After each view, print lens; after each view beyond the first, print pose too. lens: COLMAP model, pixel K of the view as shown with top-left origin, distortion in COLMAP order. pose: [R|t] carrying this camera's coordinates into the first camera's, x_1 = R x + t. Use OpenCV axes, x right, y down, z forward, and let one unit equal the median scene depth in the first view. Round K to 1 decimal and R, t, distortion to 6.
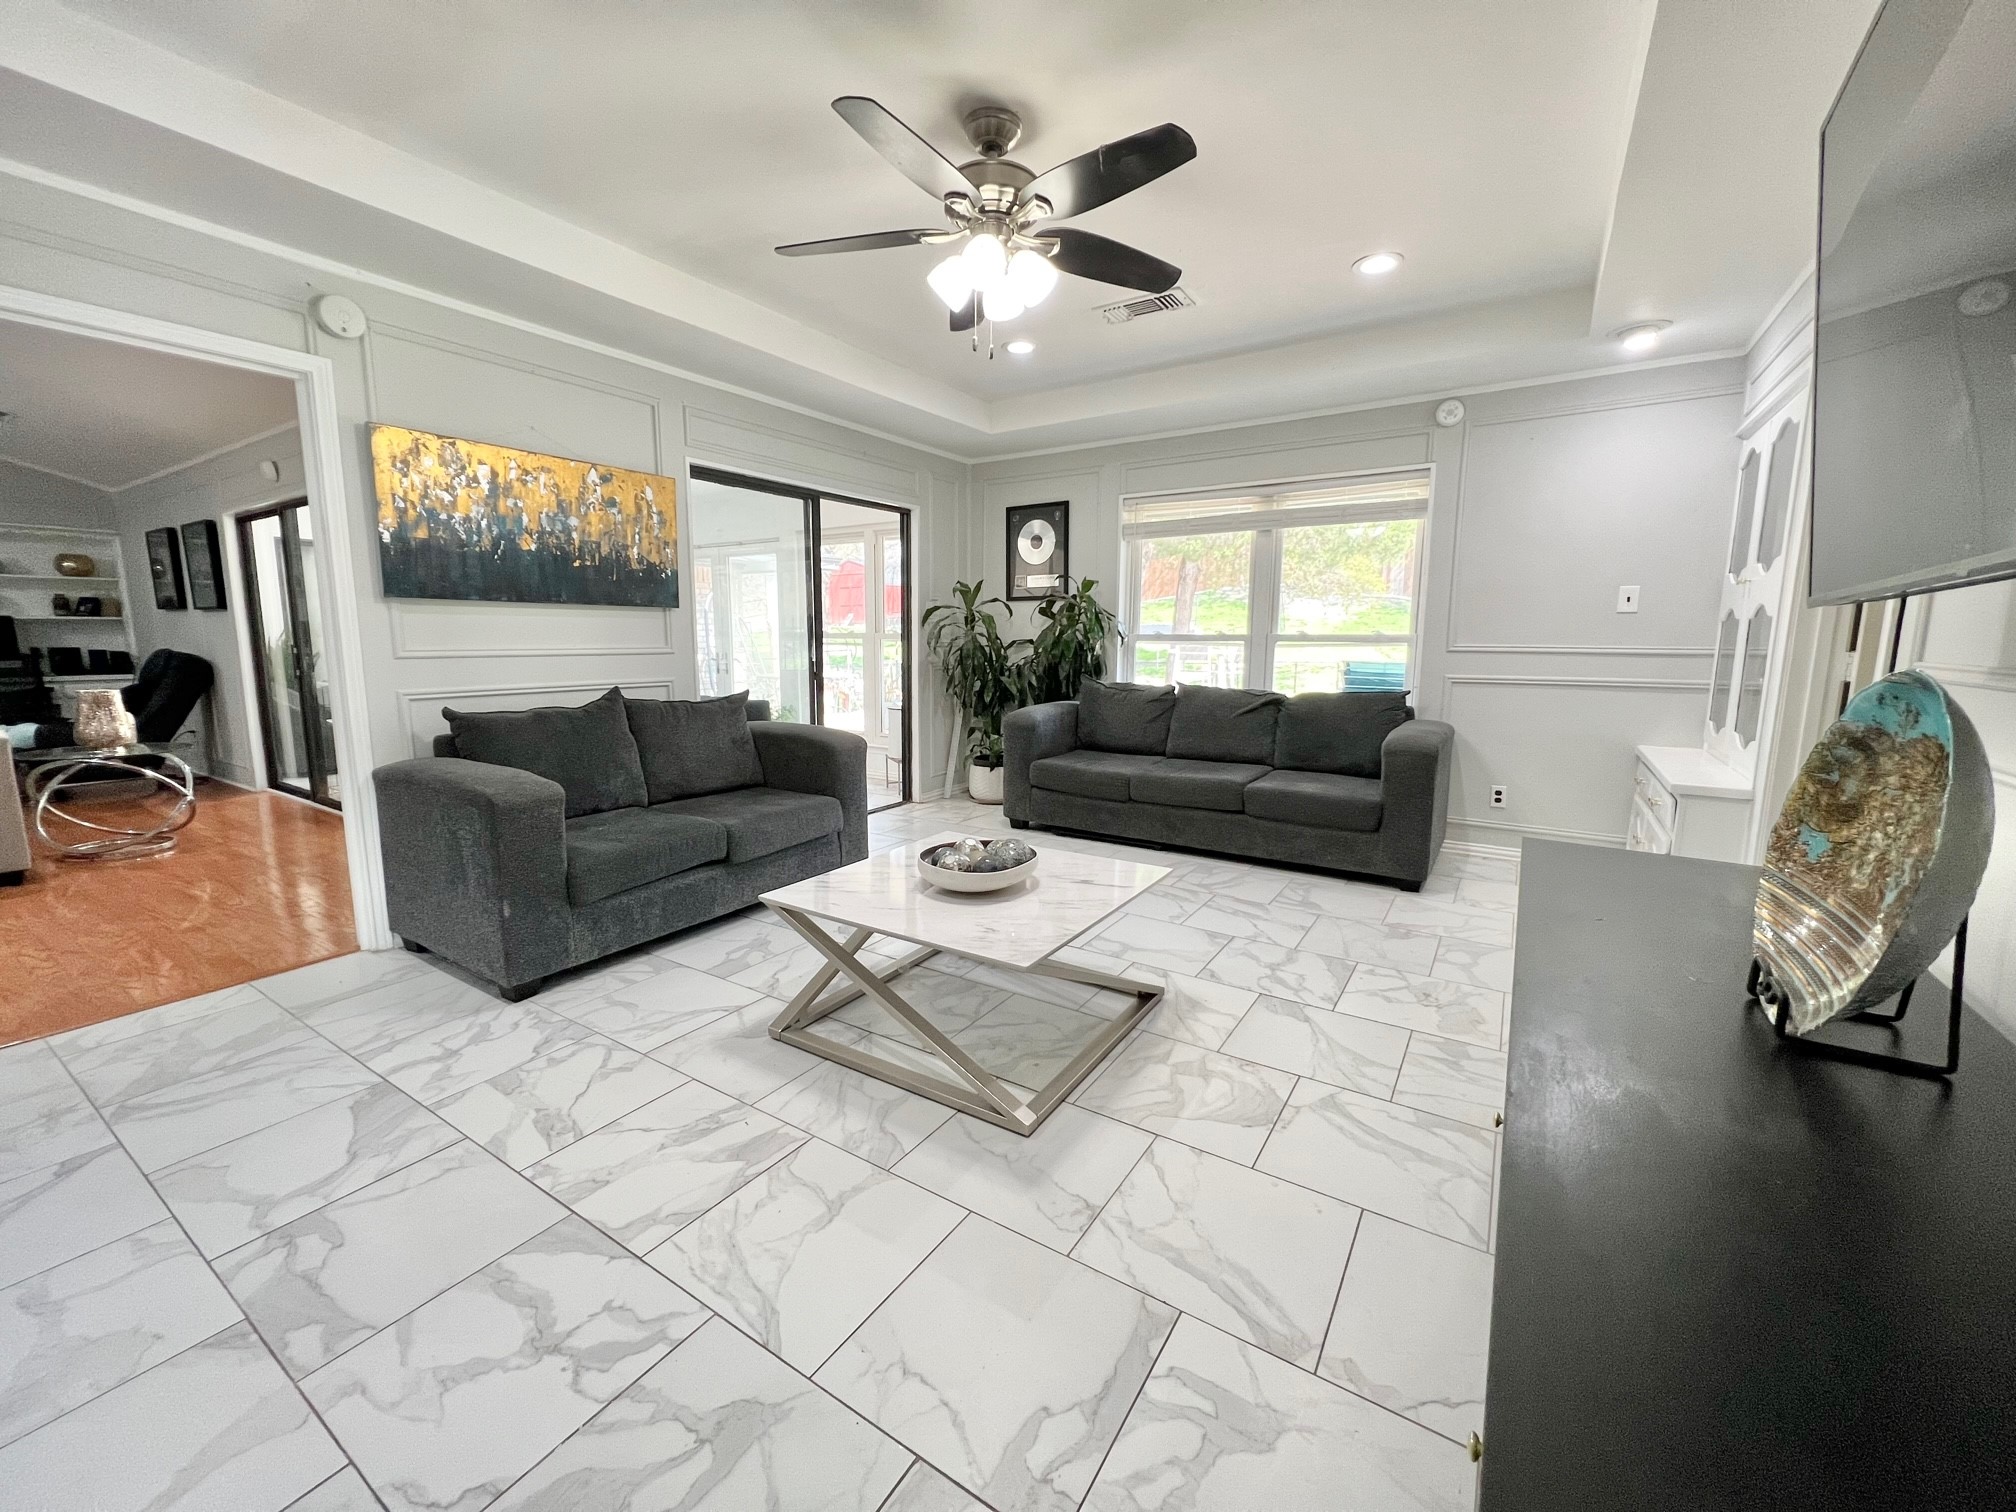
lens RADIAL K [[802.3, 0, 1000.3], [0, 802.3, 749.0], [0, 0, 1]] dist [-0.001207, -0.000021]
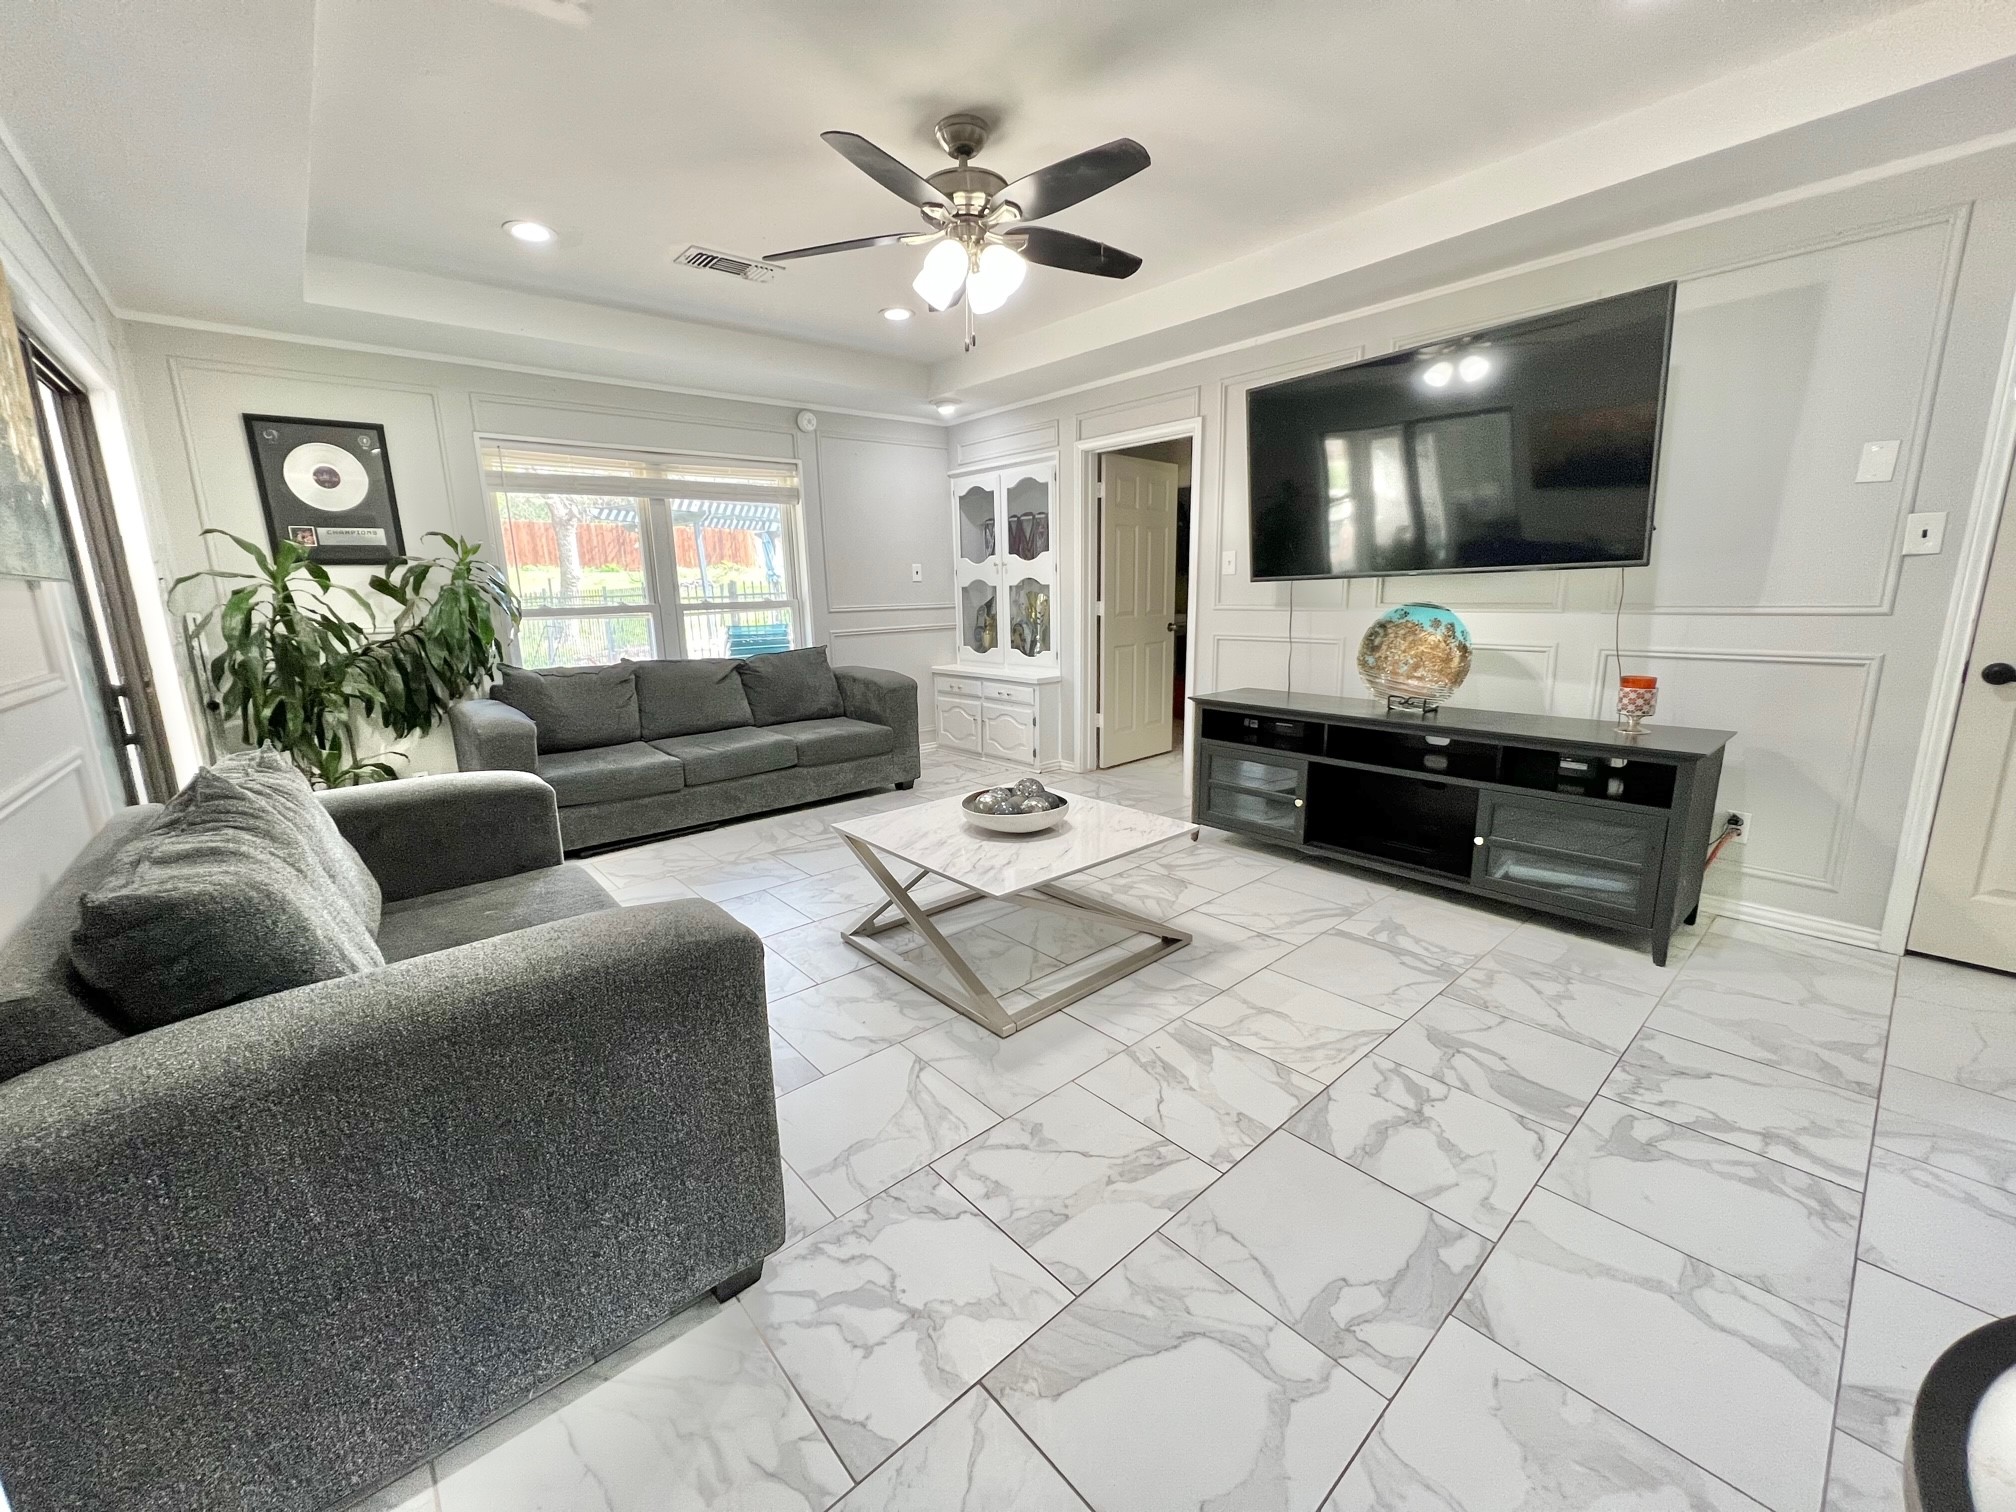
lens RADIAL K [[802.3, 0, 1000.3], [0, 802.3, 749.0], [0, 0, 1]] dist [-0.001207, -0.000021]
pose [[0.278288, -0.200524, 0.939333, -1.186302], [0.159727, 0.974009, 0.160606, -0.137432], [-0.947124, 0.105342, 0.303084, 0.724670]]
